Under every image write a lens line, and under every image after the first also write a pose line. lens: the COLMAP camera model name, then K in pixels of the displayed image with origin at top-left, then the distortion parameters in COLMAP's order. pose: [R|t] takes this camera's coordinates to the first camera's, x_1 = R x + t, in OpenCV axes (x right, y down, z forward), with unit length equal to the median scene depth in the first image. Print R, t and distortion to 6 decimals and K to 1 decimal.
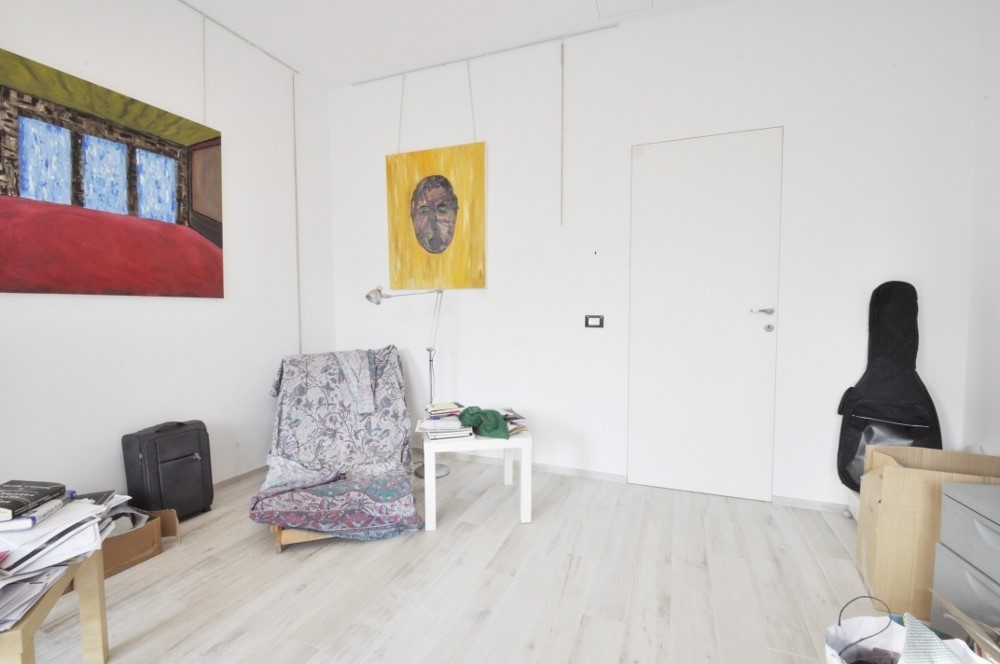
lens RADIAL K [[436.6, 0, 499.3], [0, 436.6, 333.5], [0, 0, 1]] dist [-0.003387, -0.001686]
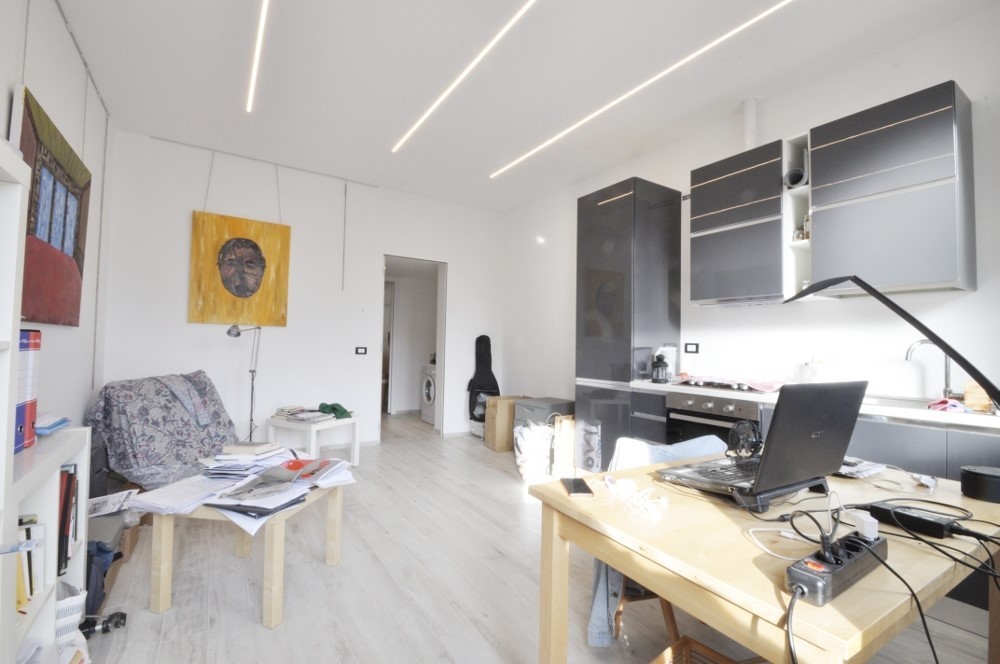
lens RADIAL K [[436.6, 0, 499.7], [0, 436.6, 326.5], [0, 0, 1]] dist [-0.003387, -0.001686]
pose [[0.572383, 0.049538, 0.818488, -0.859264], [0.023341, 0.996785, -0.076652, 0.020737], [-0.819654, 0.062979, 0.569387, -0.397695]]
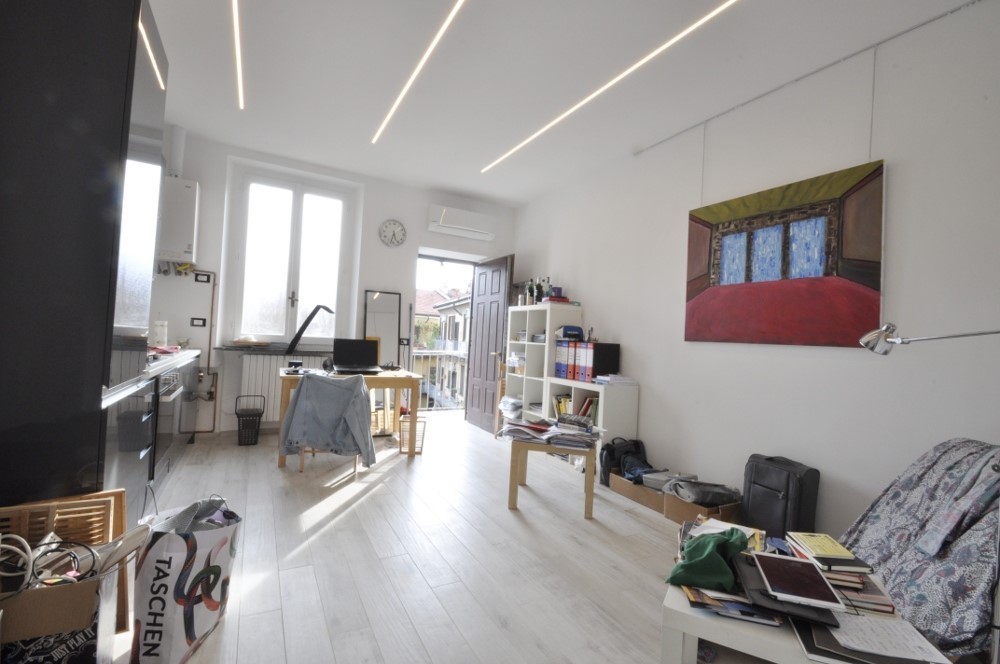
lens RADIAL K [[436.6, 0, 495.0], [0, 436.6, 339.2], [0, 0, 1]] dist [-0.003387, -0.001686]
pose [[-0.625217, -0.030370, -0.779860, 0.480975], [-0.095381, 0.994726, 0.037730, -0.056880], [0.774601, 0.097973, -0.624816, 0.905068]]
